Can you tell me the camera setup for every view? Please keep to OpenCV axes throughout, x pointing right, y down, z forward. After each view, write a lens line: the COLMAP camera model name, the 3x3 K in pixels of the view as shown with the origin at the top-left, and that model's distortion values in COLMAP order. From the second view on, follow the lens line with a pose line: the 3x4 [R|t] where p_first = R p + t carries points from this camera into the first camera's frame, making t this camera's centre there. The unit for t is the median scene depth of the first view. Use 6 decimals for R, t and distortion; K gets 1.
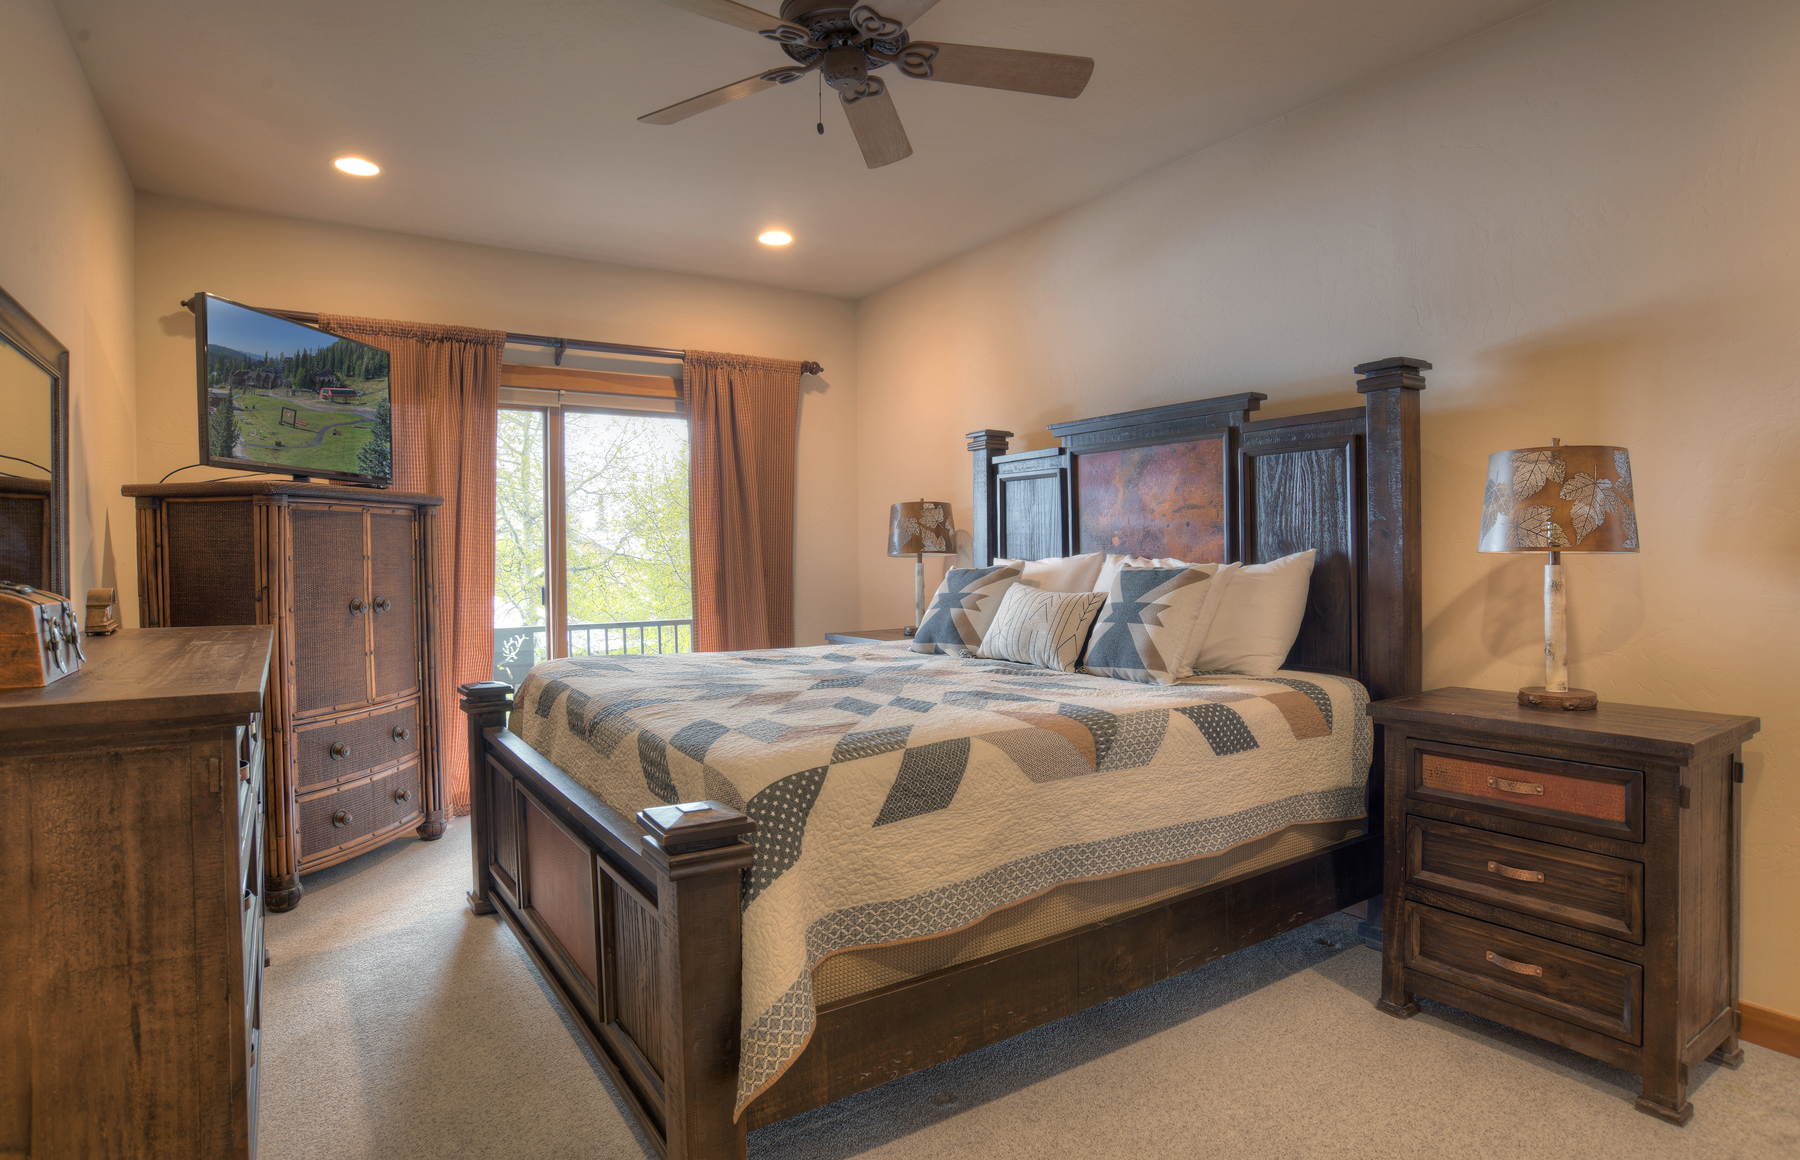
lens RADIAL K [[945.8, 0, 900.0], [0, 945.8, 580.0], [0, 0, 1]] dist [-0.077730, 0.000500]
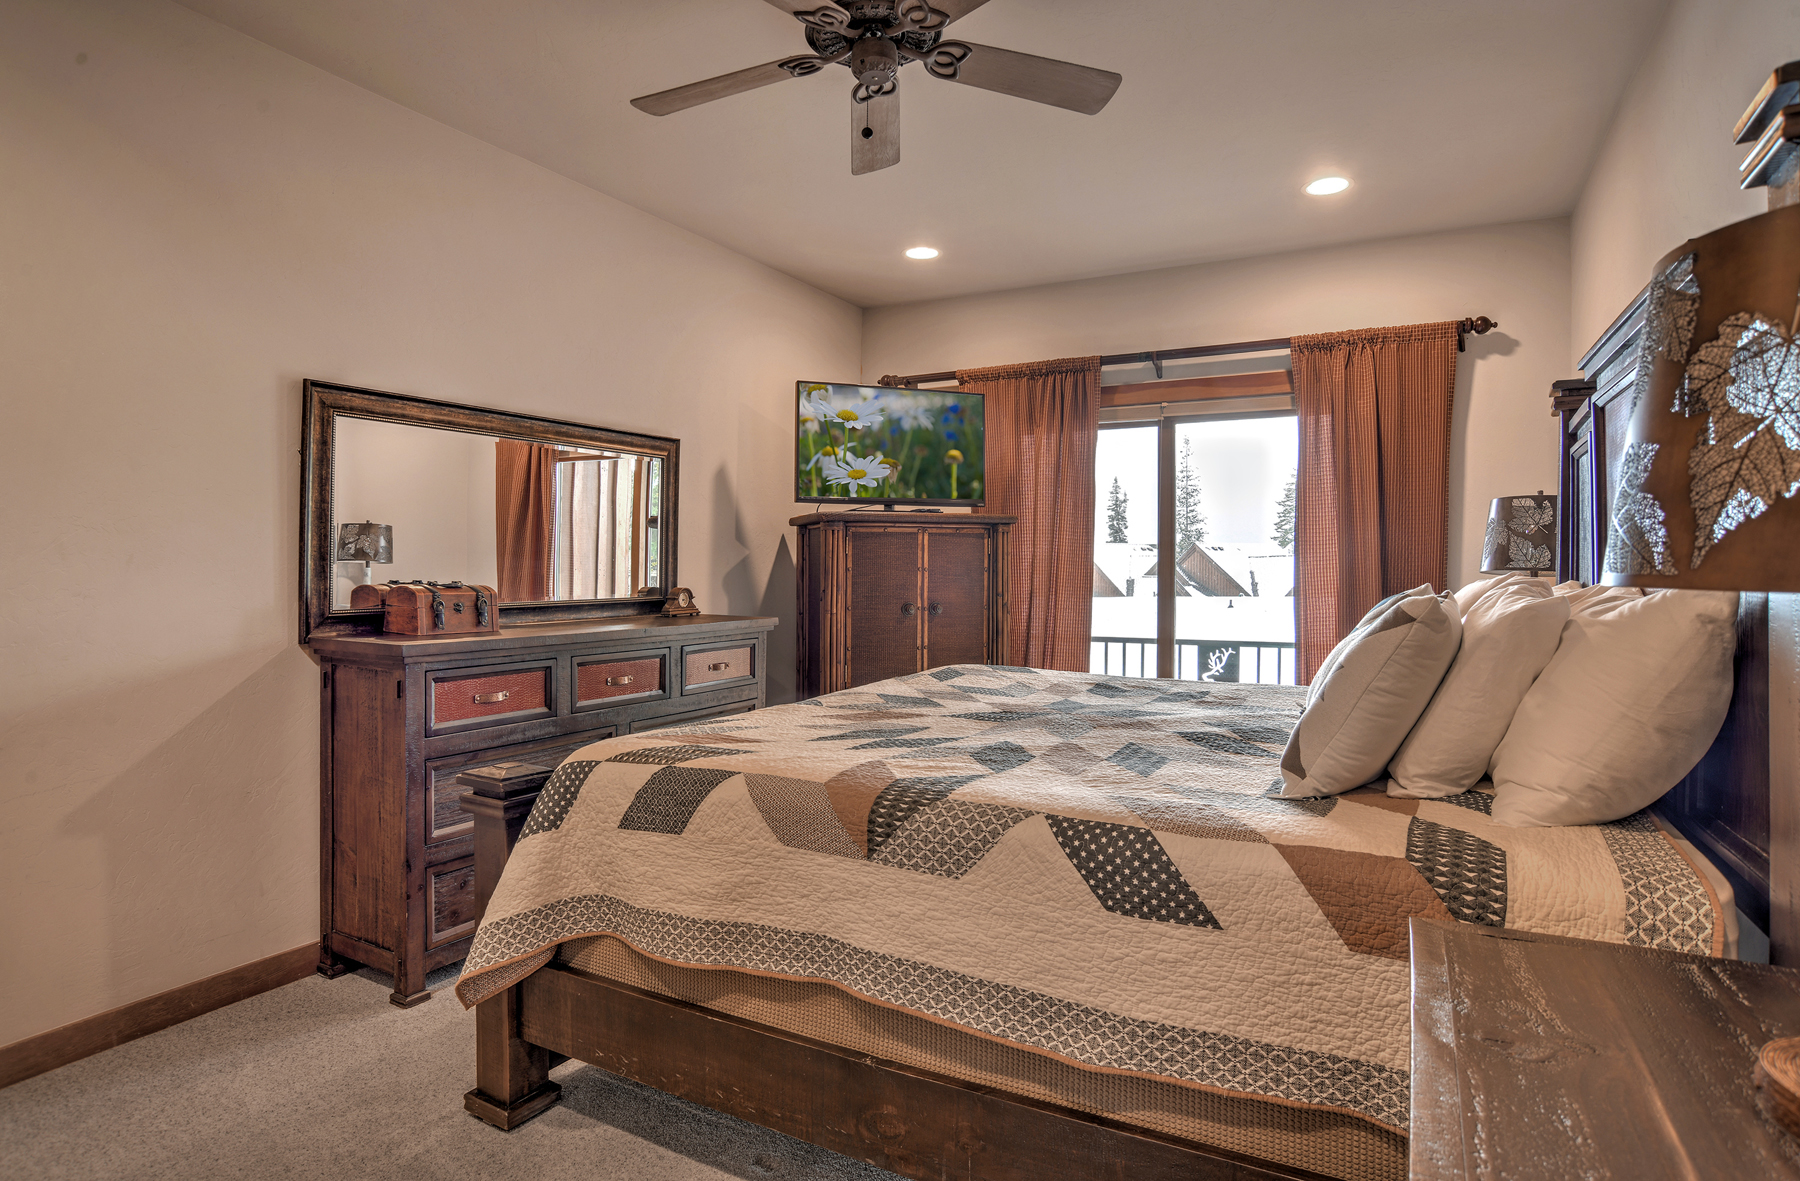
lens RADIAL K [[946.9, 0, 900.1], [0, 946.9, 568.5], [0, 0, 1]] dist [-0.083493, 0.001112]
pose [[0.473510, 0.007852, -0.880754, 0.461012], [-0.028172, 0.999584, -0.006234, -0.014738], [0.880338, 0.027765, 0.473534, 0.338588]]
